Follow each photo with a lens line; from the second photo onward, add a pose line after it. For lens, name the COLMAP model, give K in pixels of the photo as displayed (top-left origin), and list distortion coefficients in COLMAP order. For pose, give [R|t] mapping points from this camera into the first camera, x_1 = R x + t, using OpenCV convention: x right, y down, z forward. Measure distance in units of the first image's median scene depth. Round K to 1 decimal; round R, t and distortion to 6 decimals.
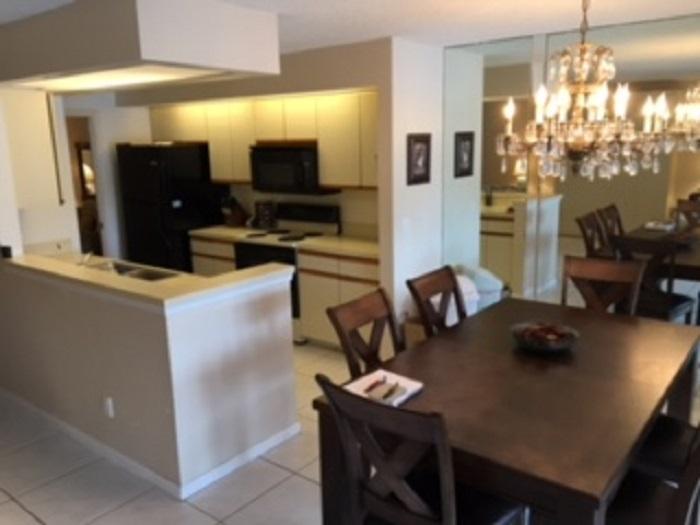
lens RADIAL K [[589.2, 0, 374.4], [0, 589.2, 262.0], [0, 0, 1]] dist [0.002325, 0.000160]
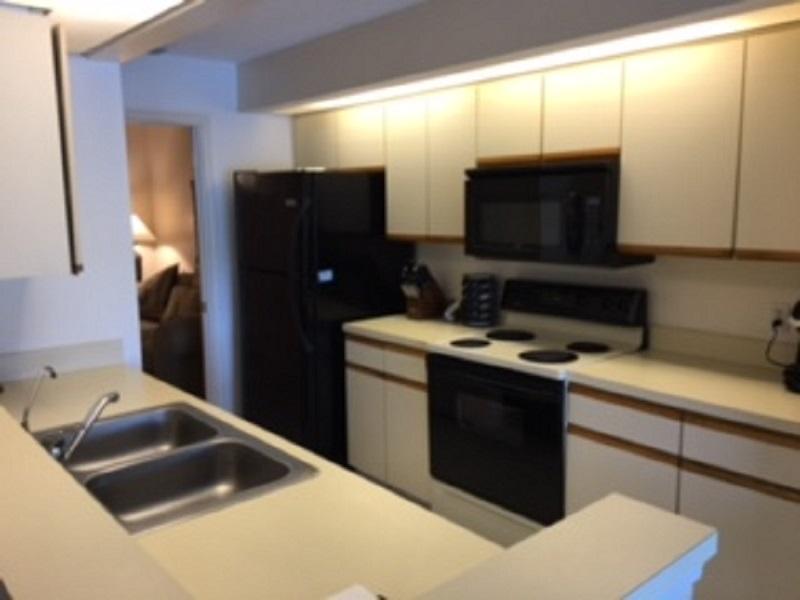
lens RADIAL K [[671.7, 0, 400.0], [0, 671.7, 300.0], [0, 0, 1]] dist [0.003674, 0.002107]
pose [[0.975598, 0.035009, -0.216757, -0.134619], [-0.047378, 0.997516, -0.052128, -0.048400], [0.214394, 0.061126, 0.974833, 0.414974]]
